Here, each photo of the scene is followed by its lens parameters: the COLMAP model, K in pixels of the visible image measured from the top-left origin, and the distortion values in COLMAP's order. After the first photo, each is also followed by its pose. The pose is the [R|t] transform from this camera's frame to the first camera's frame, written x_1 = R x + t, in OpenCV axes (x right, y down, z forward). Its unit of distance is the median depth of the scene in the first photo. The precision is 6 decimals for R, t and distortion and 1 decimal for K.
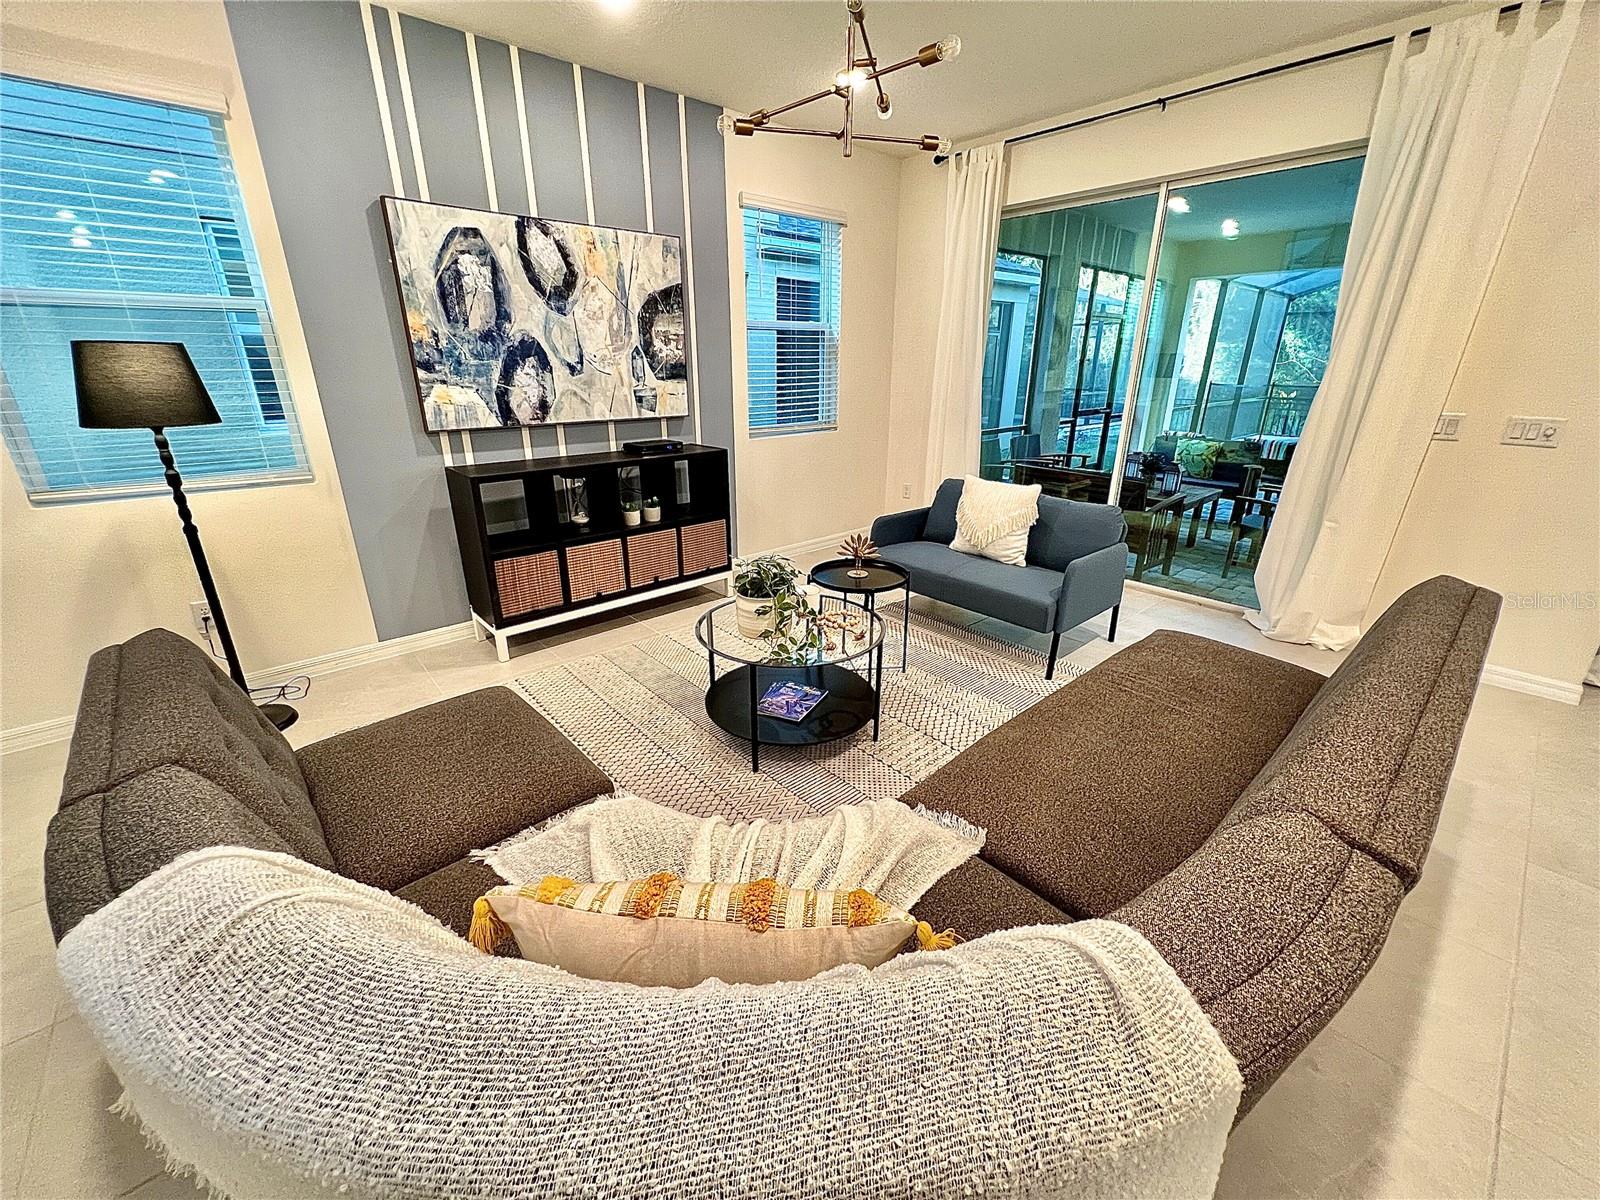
lens RADIAL K [[645.9, 0, 796.2], [0, 645.9, 598.6], [0, 0, 1]] dist [-0.006437, 0.002426]
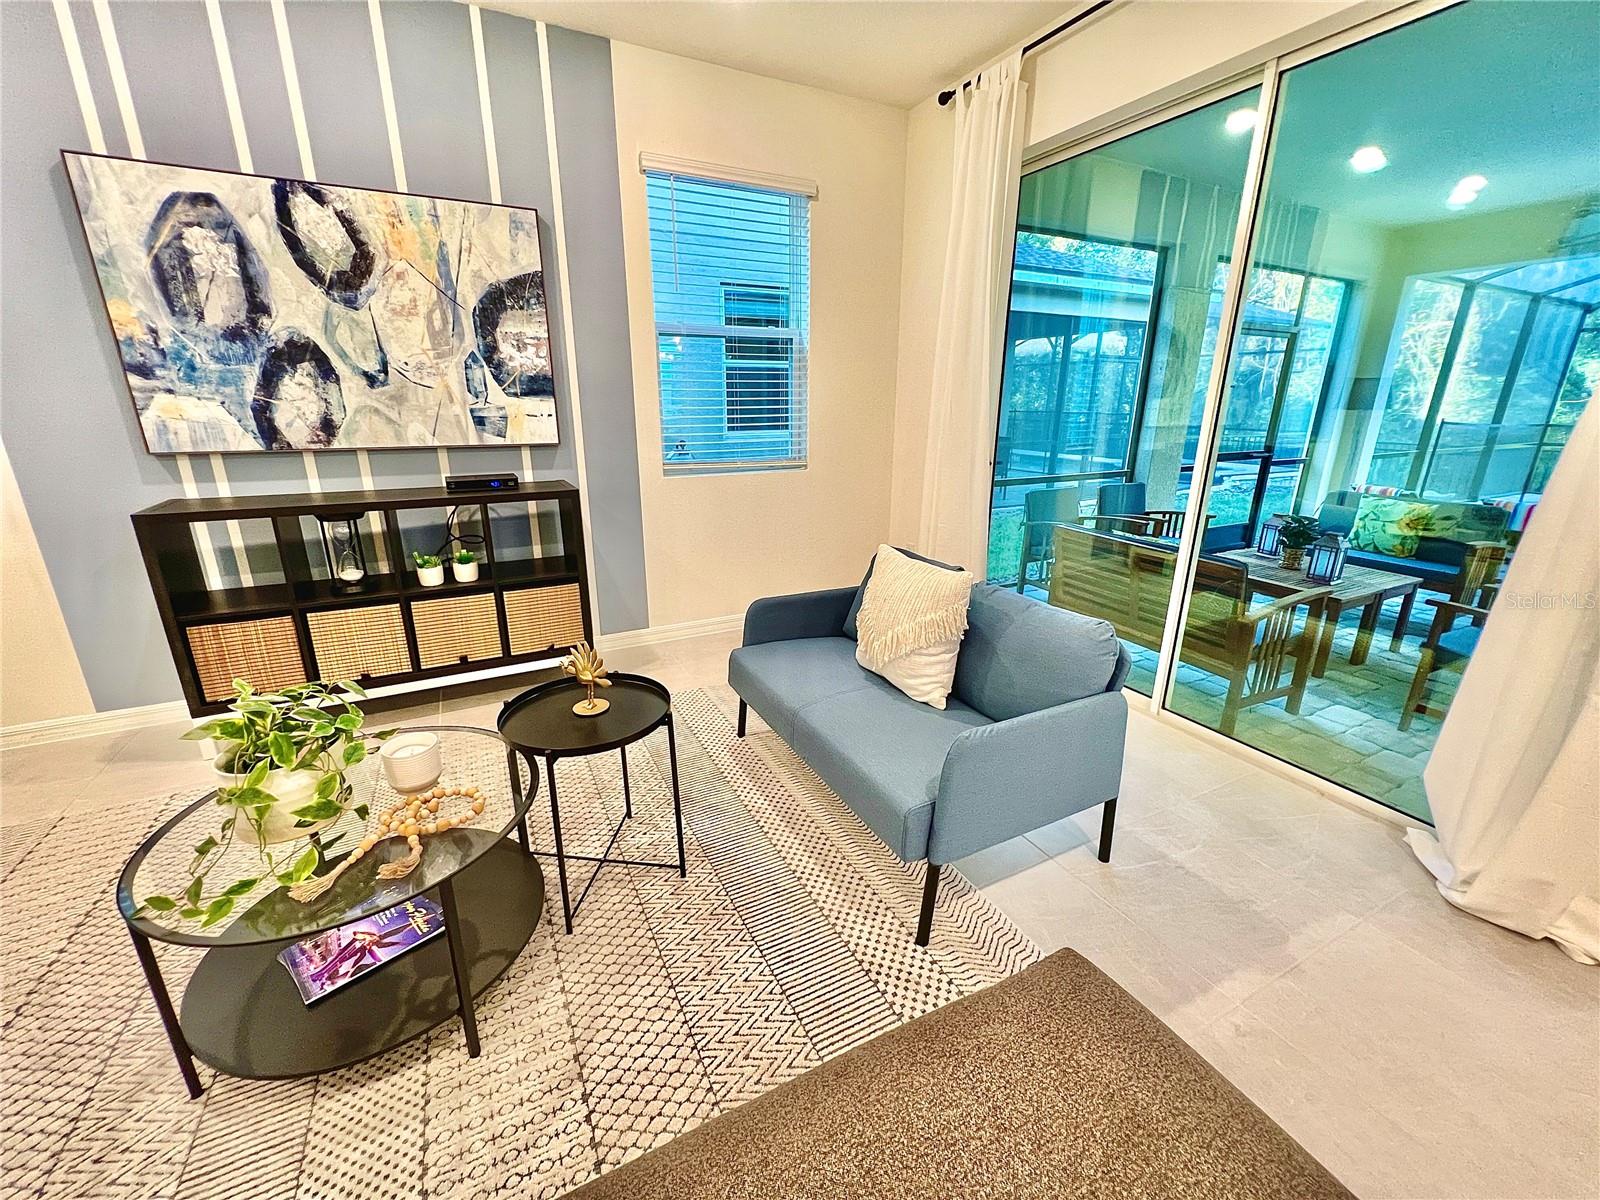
lens RADIAL K [[645.9, 0, 798.6], [0, 645.9, 595.2], [0, 0, 1]] dist [-0.006437, 0.002426]
pose [[0.969490, 0.077028, -0.232716, 0.352387], [-0.089969, 0.994905, -0.045500, -0.113634], [0.228025, 0.065049, 0.971480, 0.396952]]
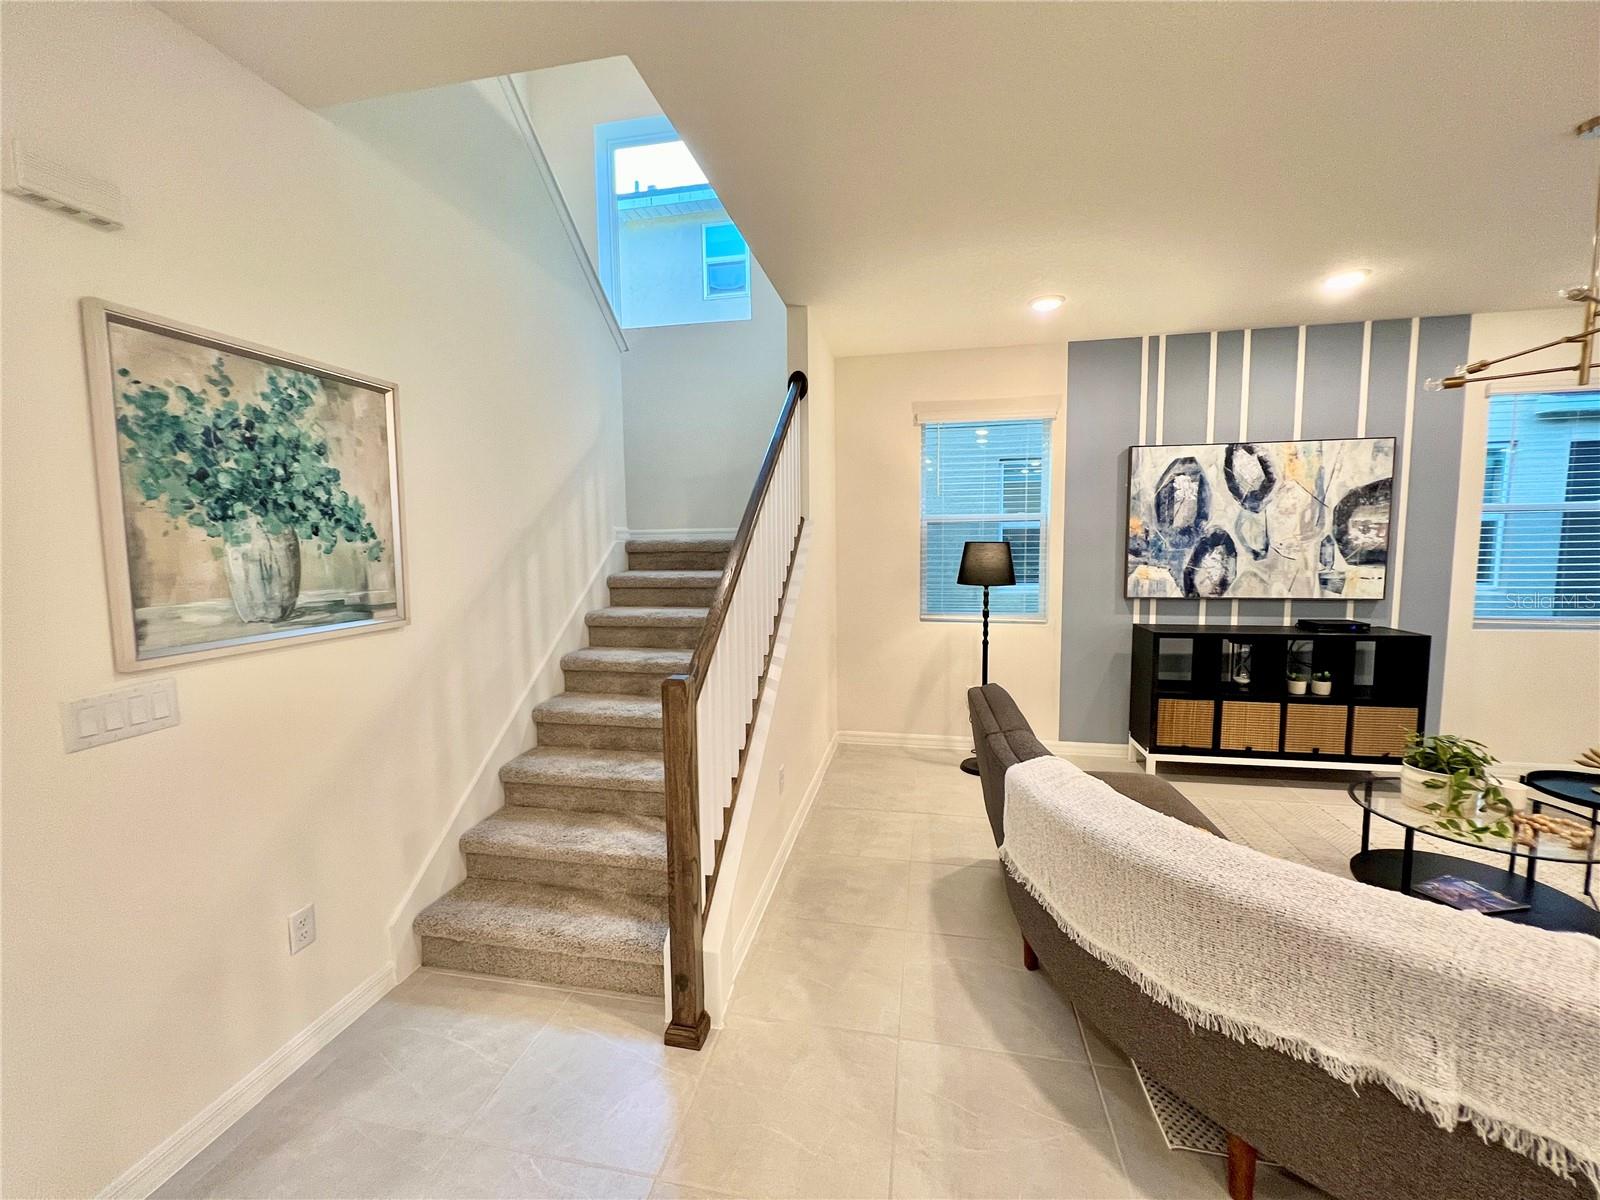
lens RADIAL K [[645.9, 0, 797.3], [0, 645.9, 596.9], [0, 0, 1]] dist [-0.006437, 0.002426]
pose [[0.601994, 0.063932, -0.795937, 0.092191], [-0.264475, 0.956491, -0.123202, 0.086911], [0.753430, 0.284672, 0.592710, -0.316006]]
